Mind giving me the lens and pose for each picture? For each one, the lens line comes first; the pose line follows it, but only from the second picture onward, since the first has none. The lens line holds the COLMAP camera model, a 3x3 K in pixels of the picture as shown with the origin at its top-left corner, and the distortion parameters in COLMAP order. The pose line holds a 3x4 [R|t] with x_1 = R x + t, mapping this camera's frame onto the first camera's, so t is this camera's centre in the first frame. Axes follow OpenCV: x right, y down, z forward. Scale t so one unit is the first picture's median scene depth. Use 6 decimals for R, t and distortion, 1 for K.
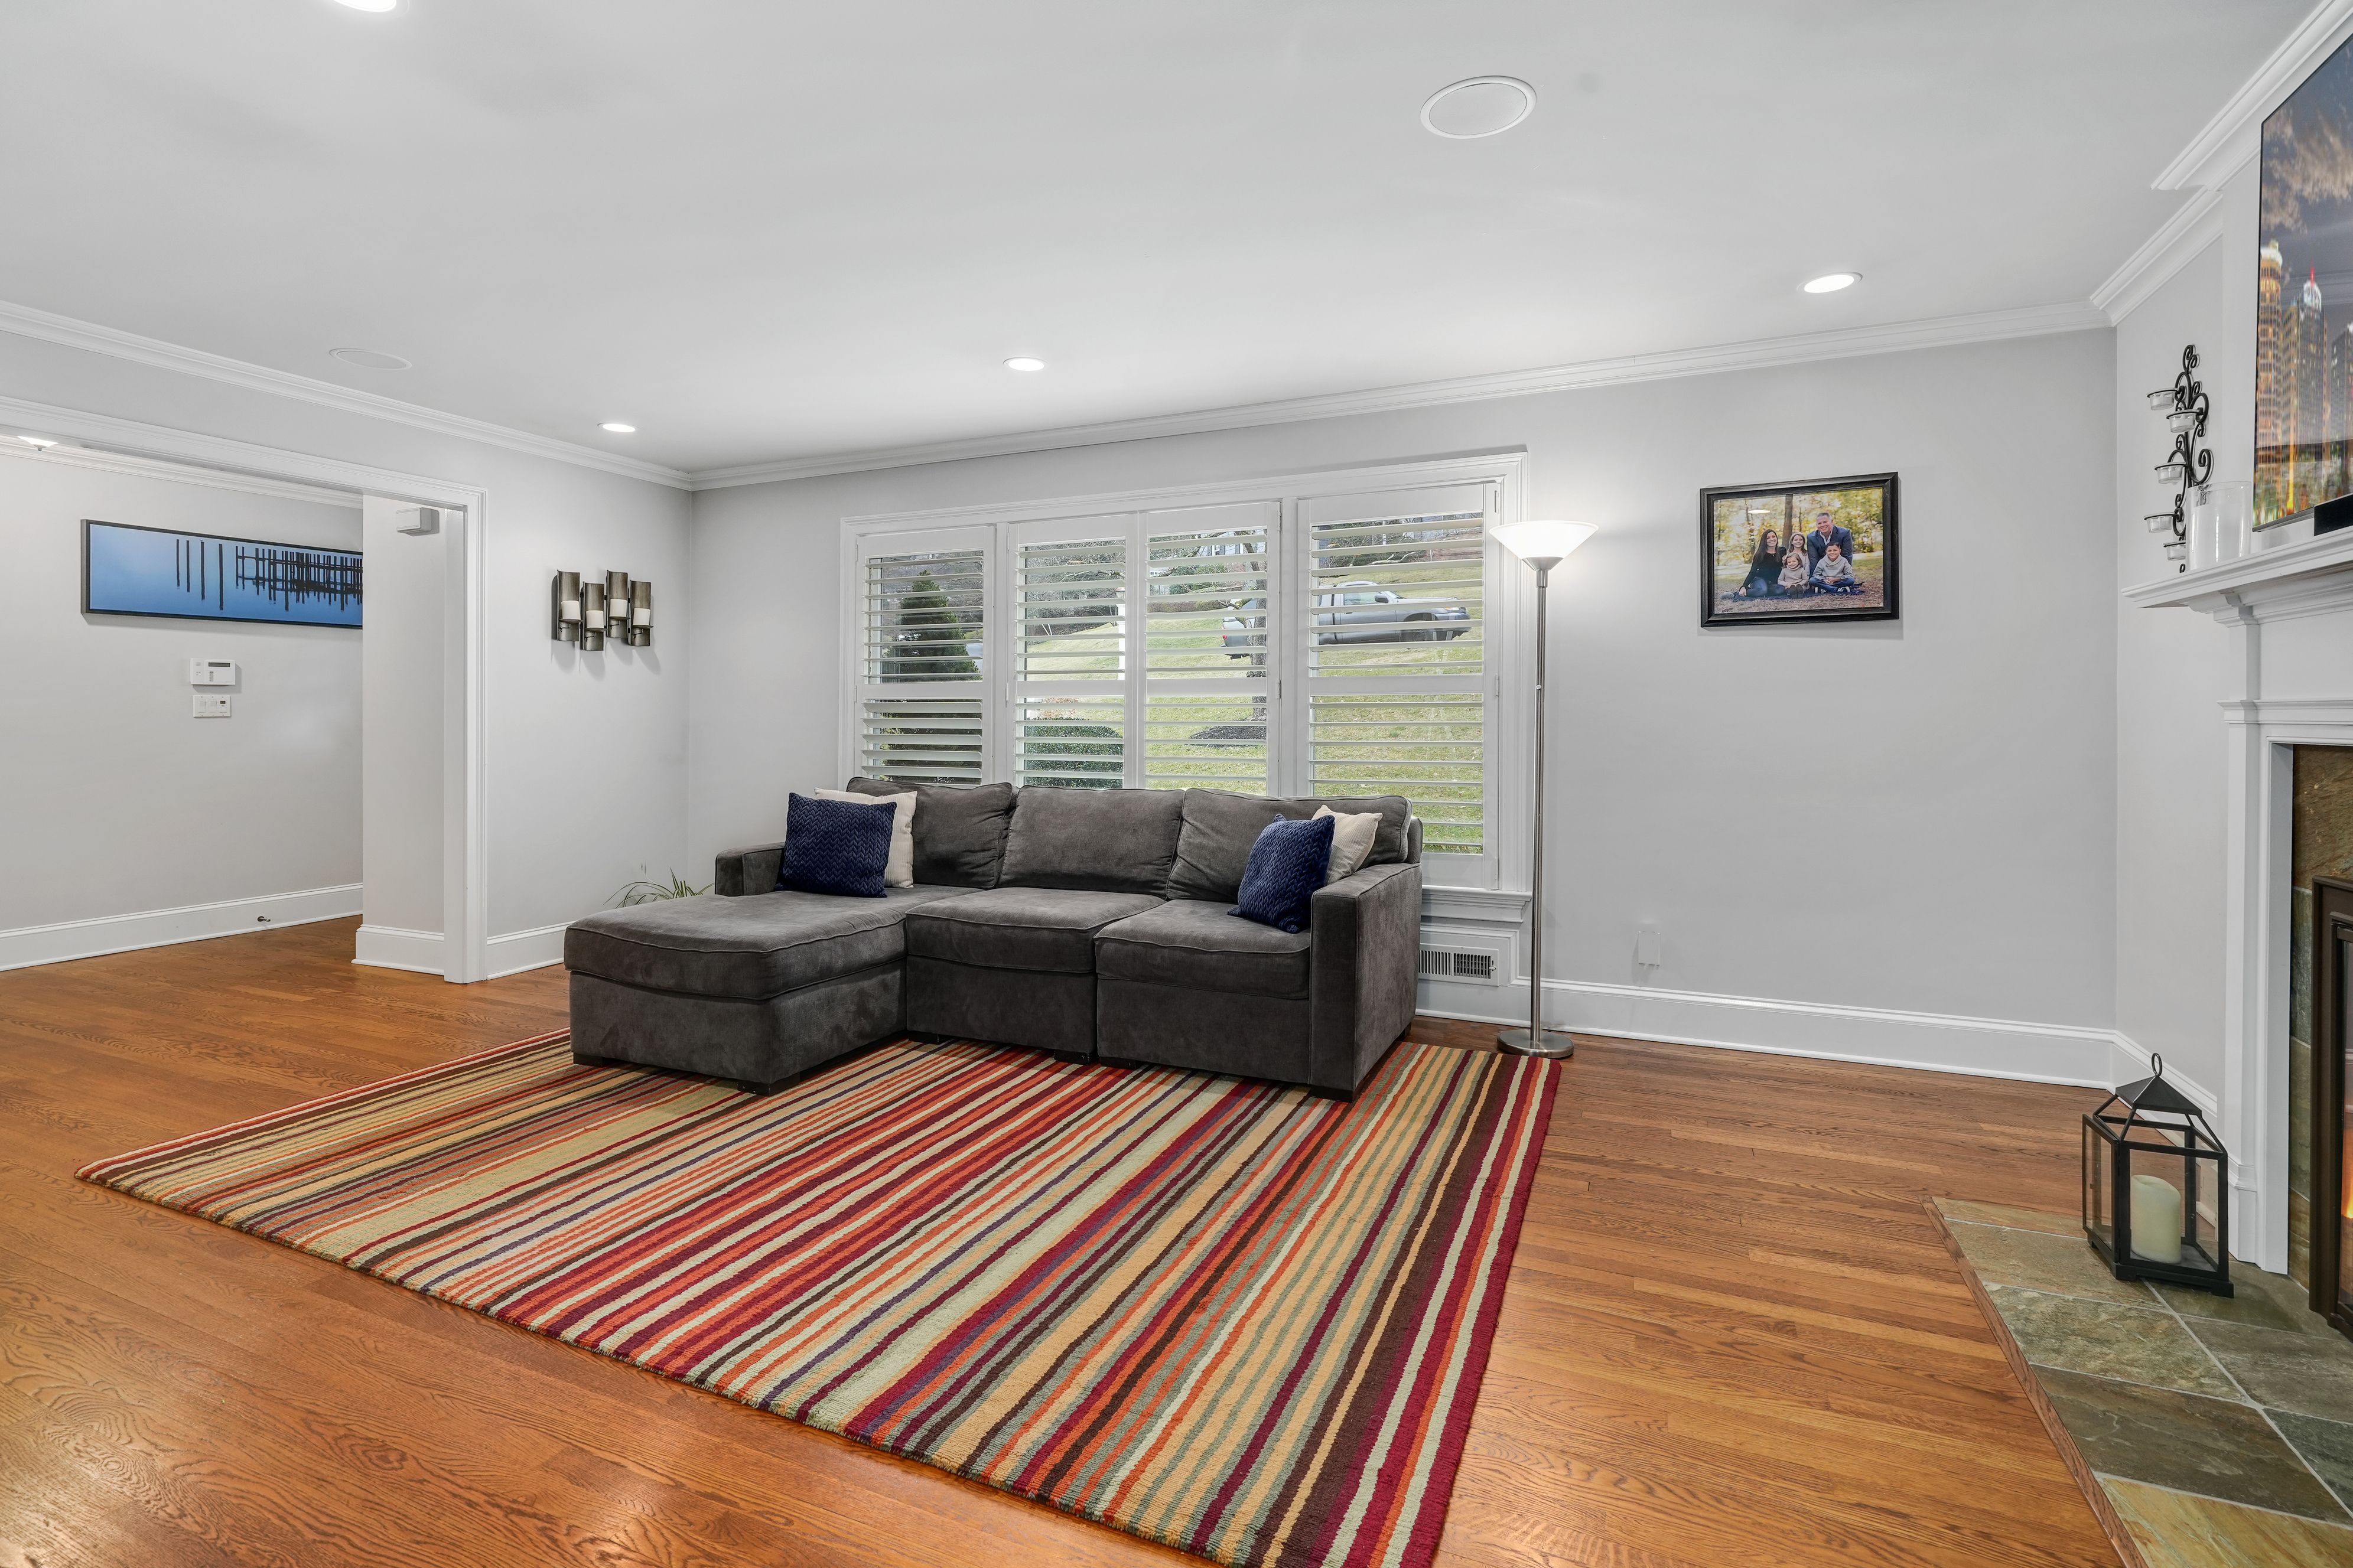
lens RADIAL K [[1082.5, 0, 1155.1], [0, 1082.5, 722.6], [0, 0, 1]] dist [-0.004697, 0.001927]
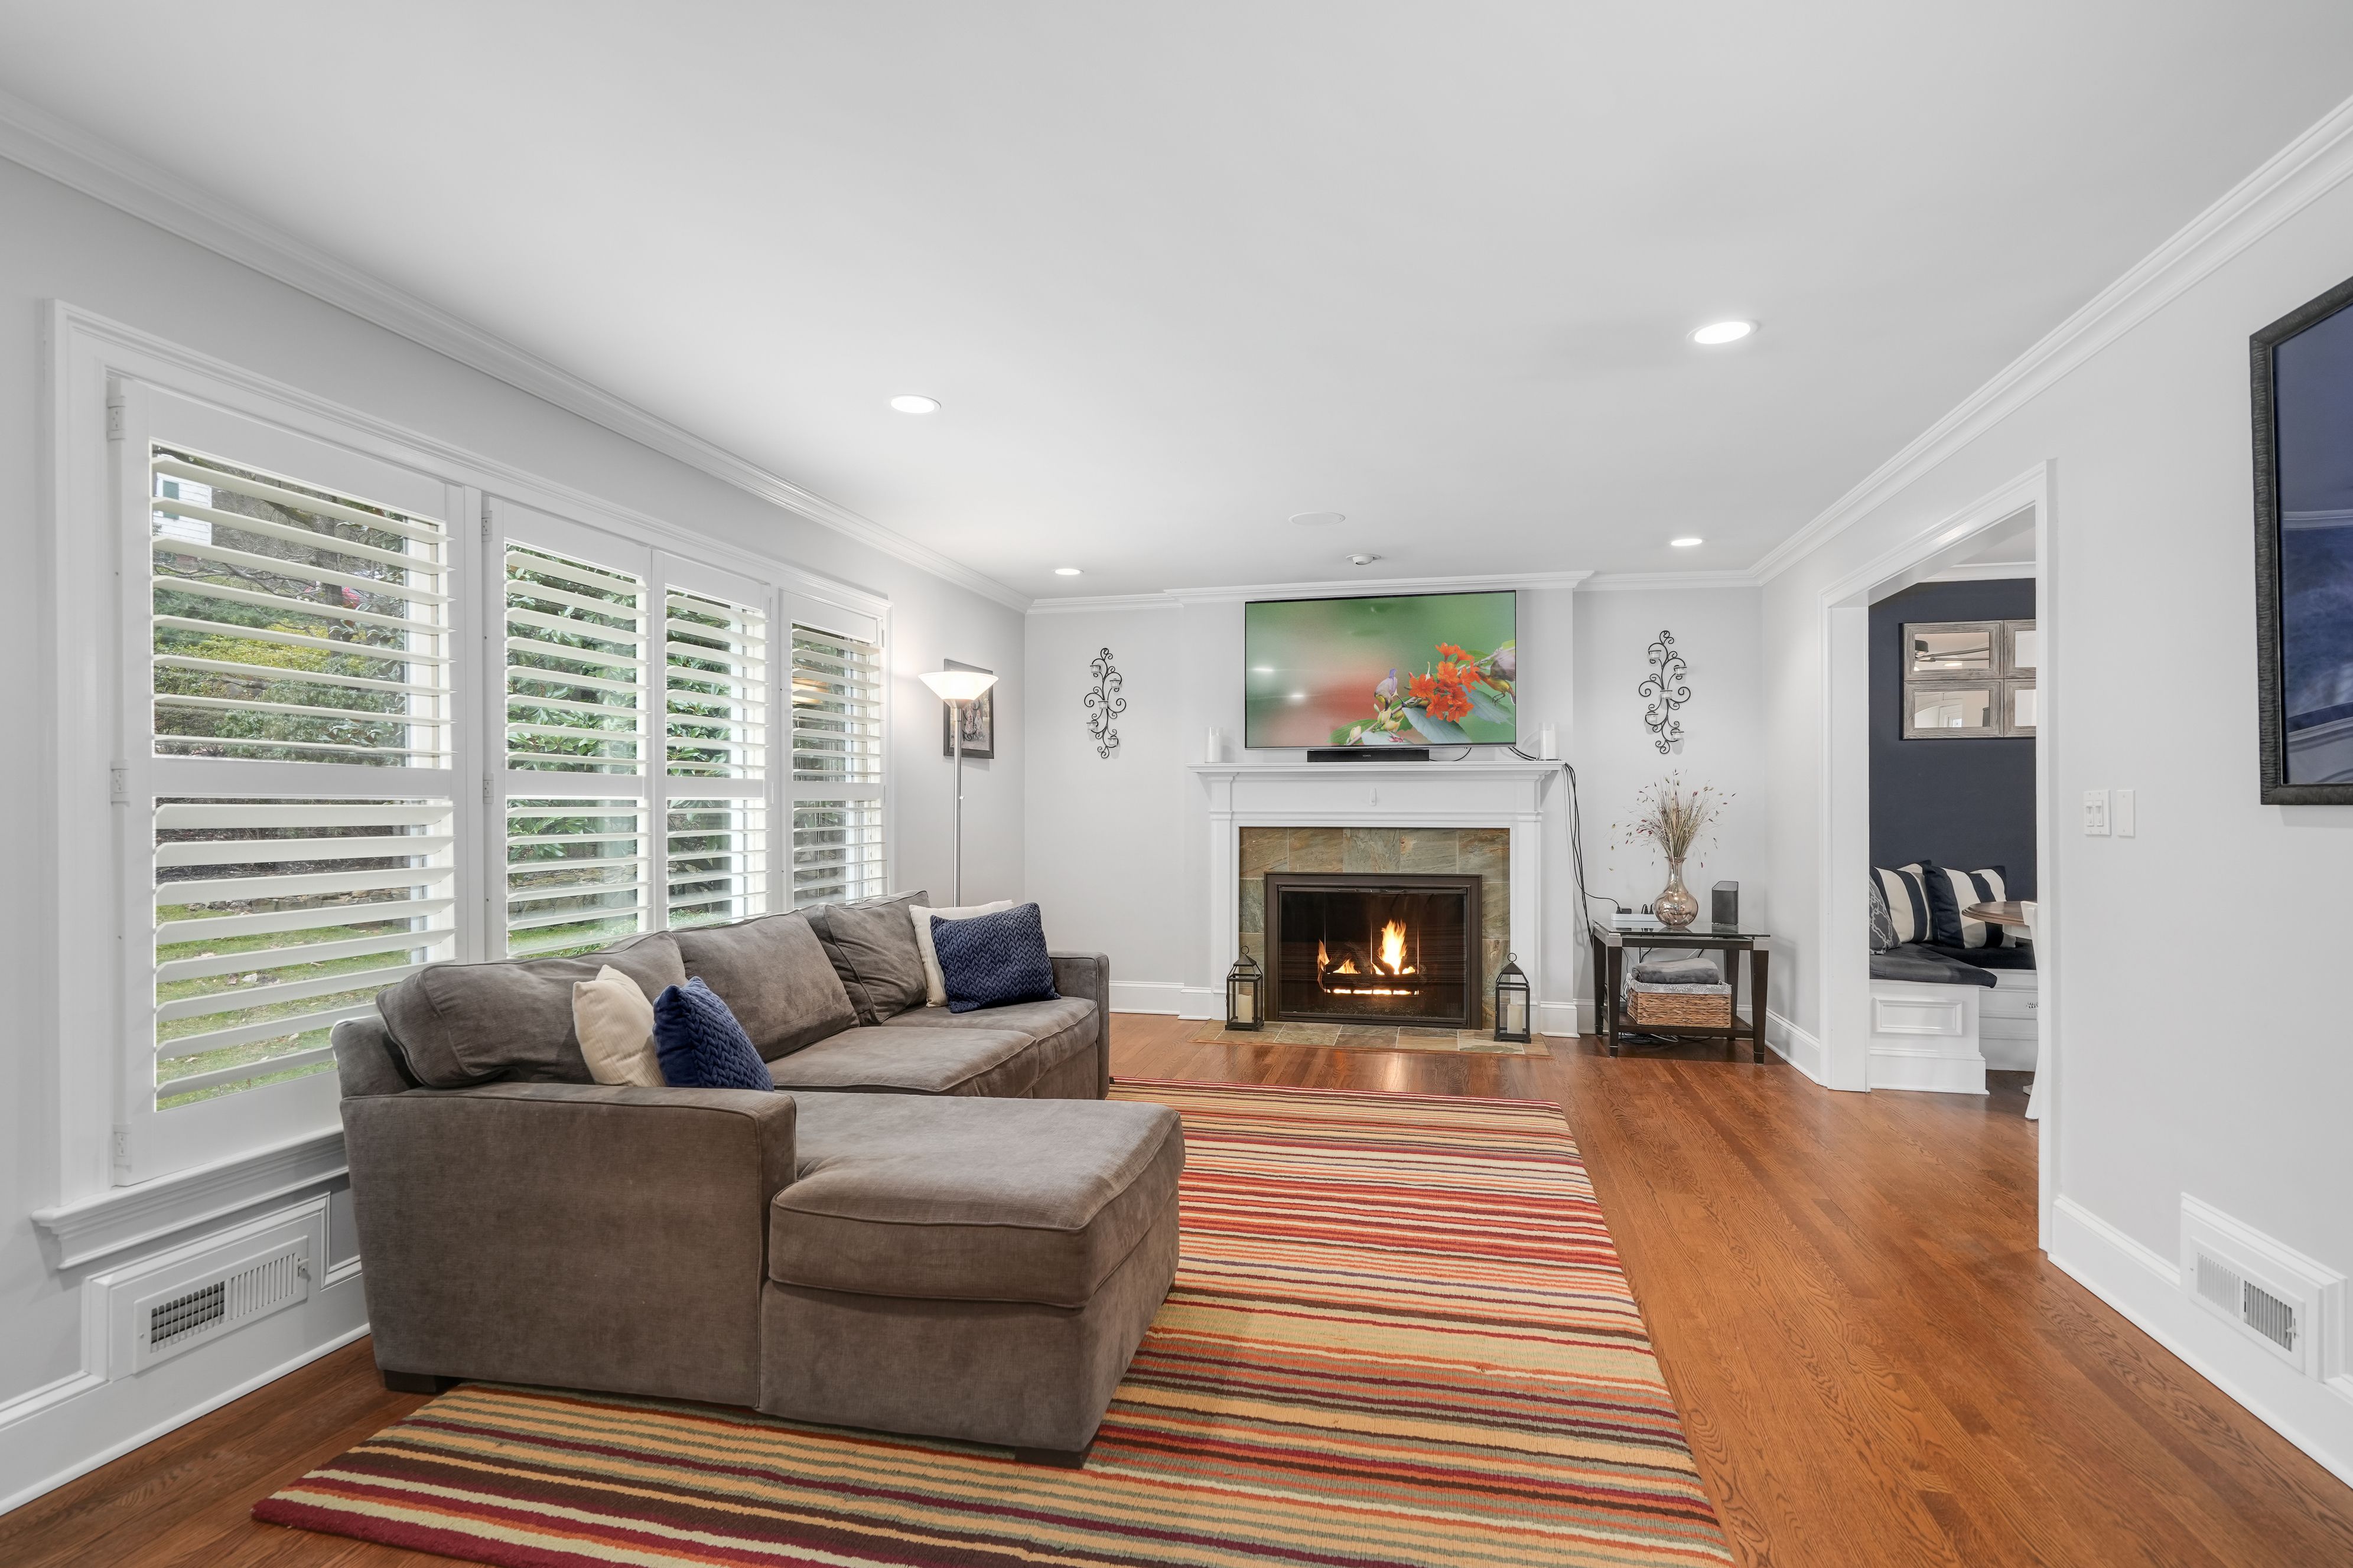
lens RADIAL K [[1150.1, 0, 1168.5], [0, 1150.1, 798.1], [0, 0, 1]] dist [0.005223, 0.000391]
pose [[-0.185250, 0.004273, 0.982682, -1.387629], [0.003833, 0.999986, -0.003626, -0.032959], [-0.982684, 0.003095, -0.185264, 1.310939]]
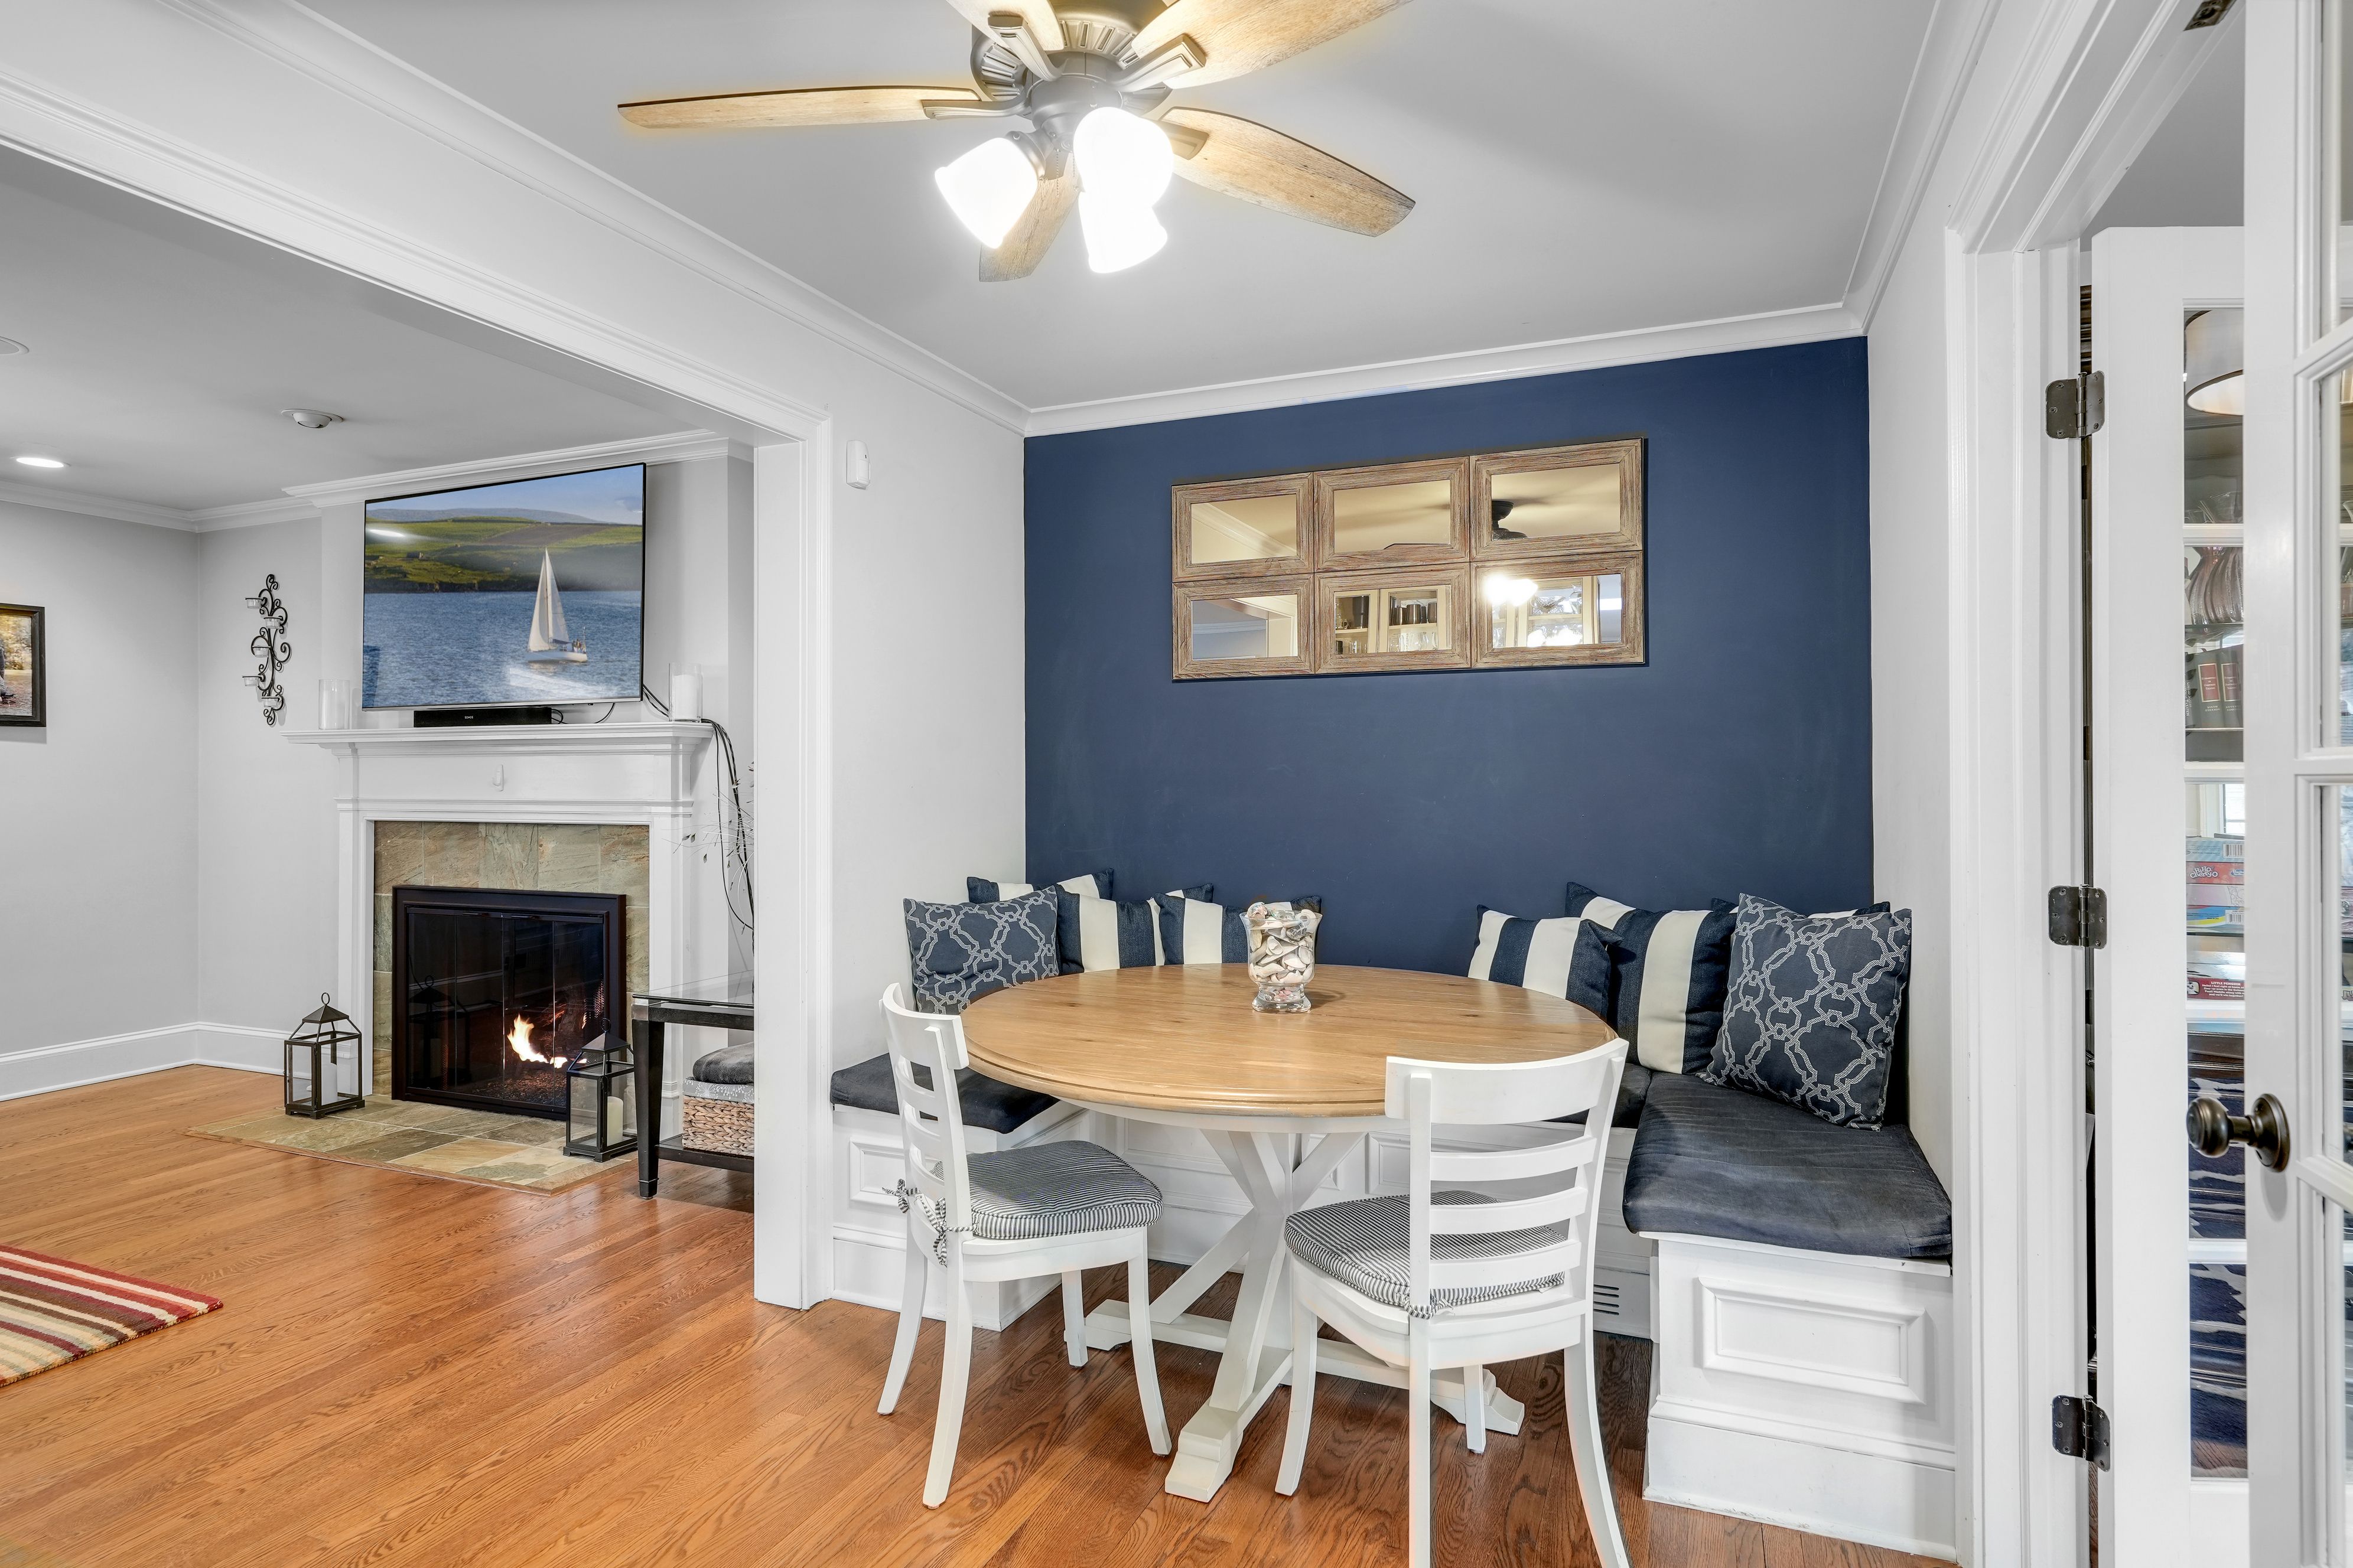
lens RADIAL K [[1241.9, 0, 1181.0], [0, 1241.9, 769.9], [0, 0, 1]] dist [0.001909, -0.000577]
pose [[-0.043212, 0.007522, 0.999038, -0.954151], [0.008167, 0.999941, -0.007176, -0.032934], [-0.999033, 0.007849, -0.043271, -0.275407]]
